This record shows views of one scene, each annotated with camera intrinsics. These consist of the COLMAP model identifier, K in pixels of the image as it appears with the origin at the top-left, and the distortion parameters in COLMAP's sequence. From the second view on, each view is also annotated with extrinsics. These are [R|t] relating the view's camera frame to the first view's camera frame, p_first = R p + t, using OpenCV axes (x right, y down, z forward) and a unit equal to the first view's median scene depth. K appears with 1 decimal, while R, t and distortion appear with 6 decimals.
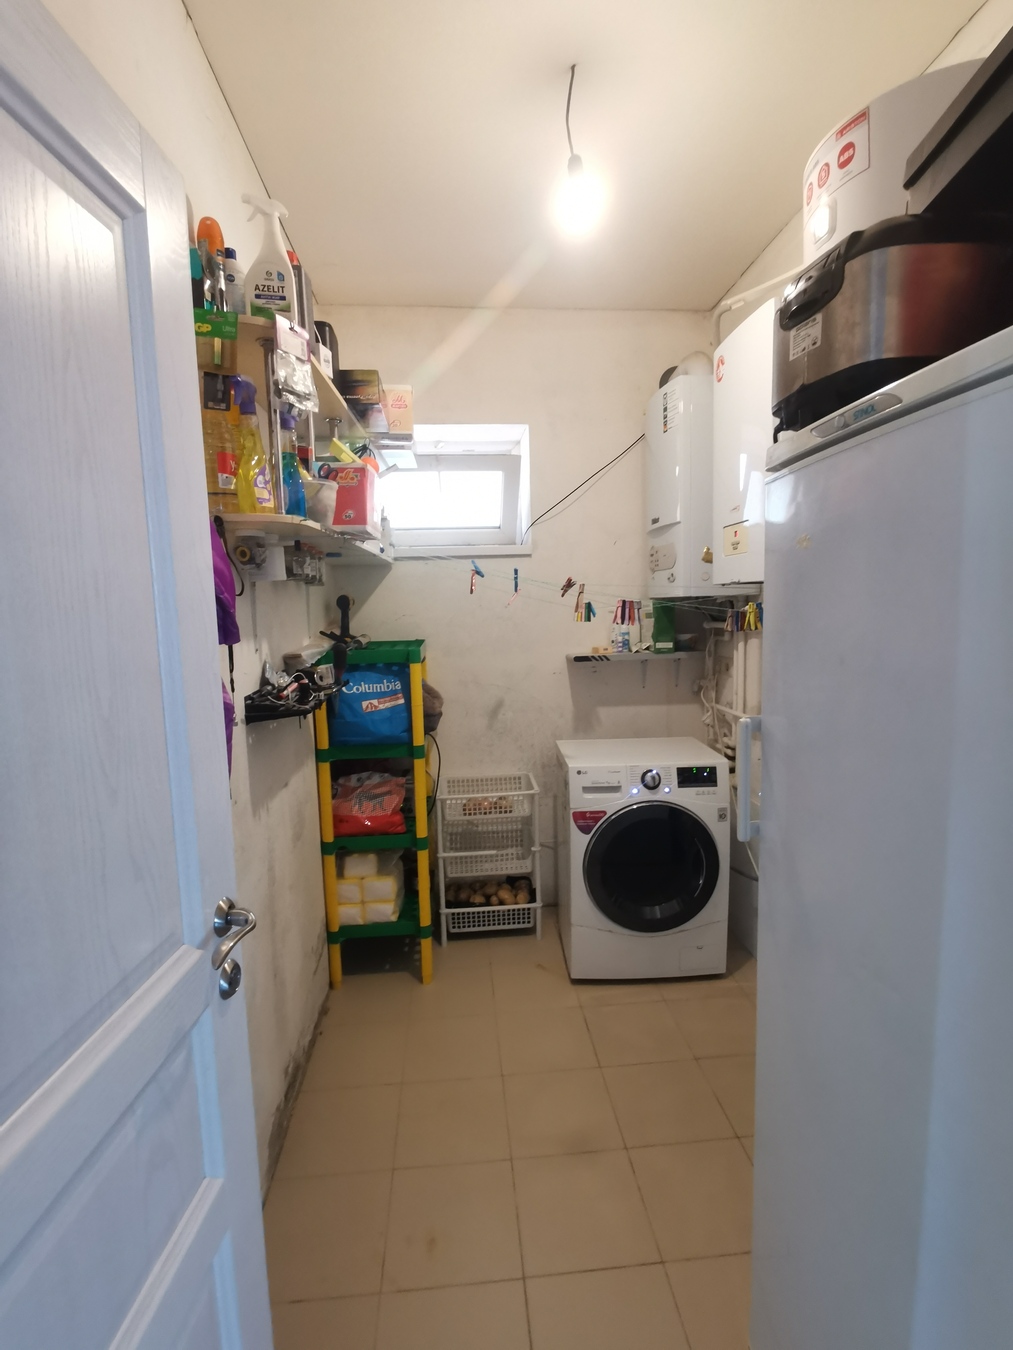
lens RADIAL K [[651.8, 0, 504.0], [0, 651.8, 672.2], [0, 0, 1]] dist [-0.001887, -0.007898]
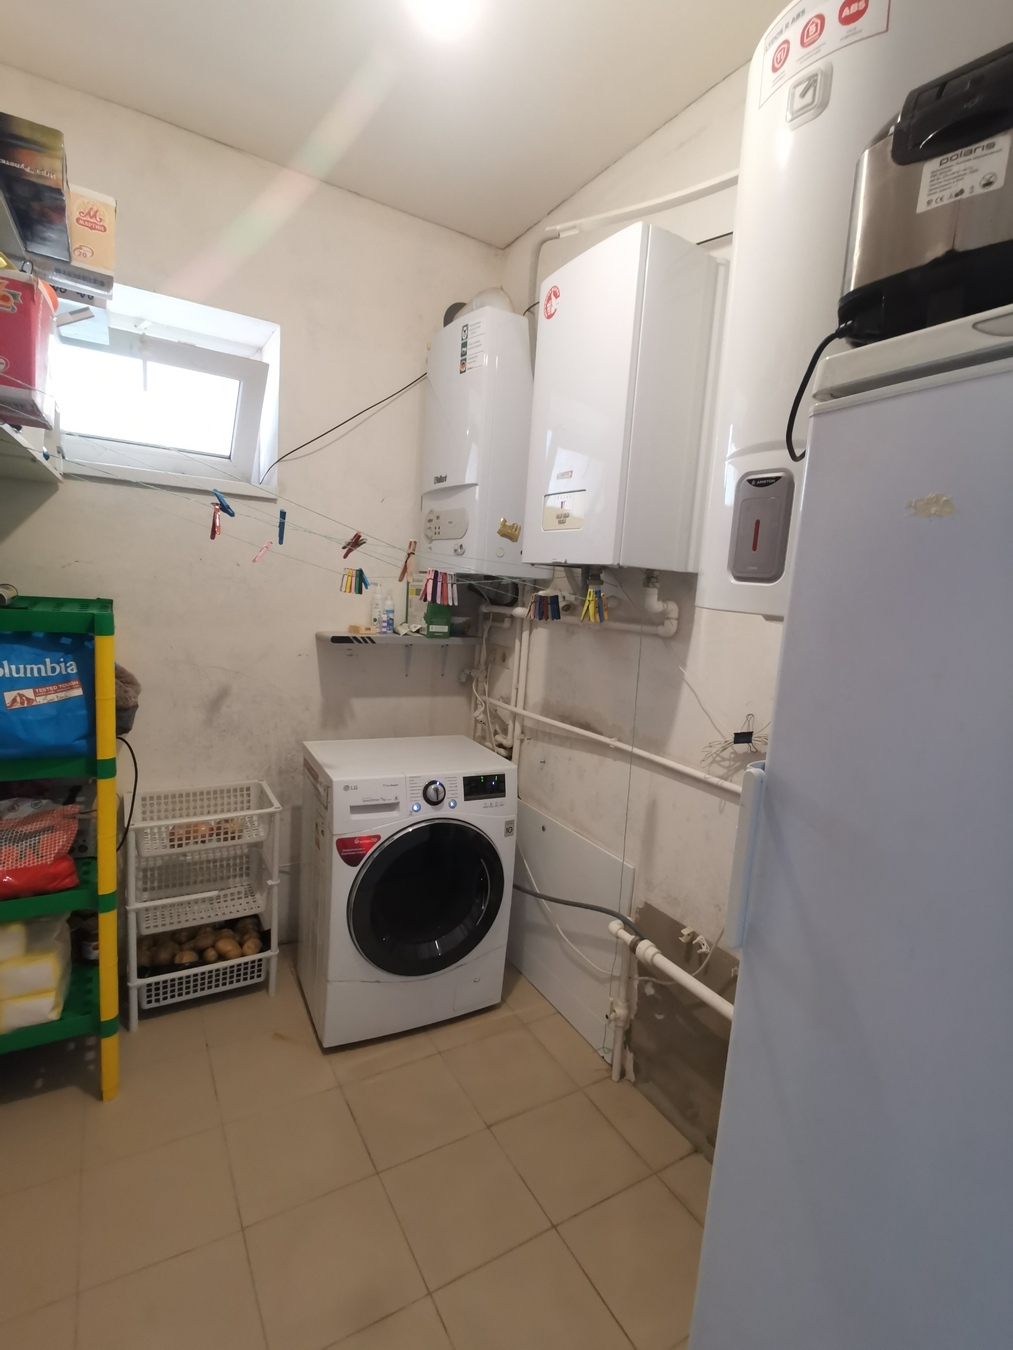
lens RADIAL K [[651.8, 0, 506.1], [0, 651.8, 674.9], [0, 0, 1]] dist [-0.001887, -0.007898]
pose [[0.892596, 0.029543, 0.449889, -0.065002], [-0.048838, 0.998315, 0.031339, -0.013542], [-0.448205, -0.049945, 0.892535, 0.218972]]
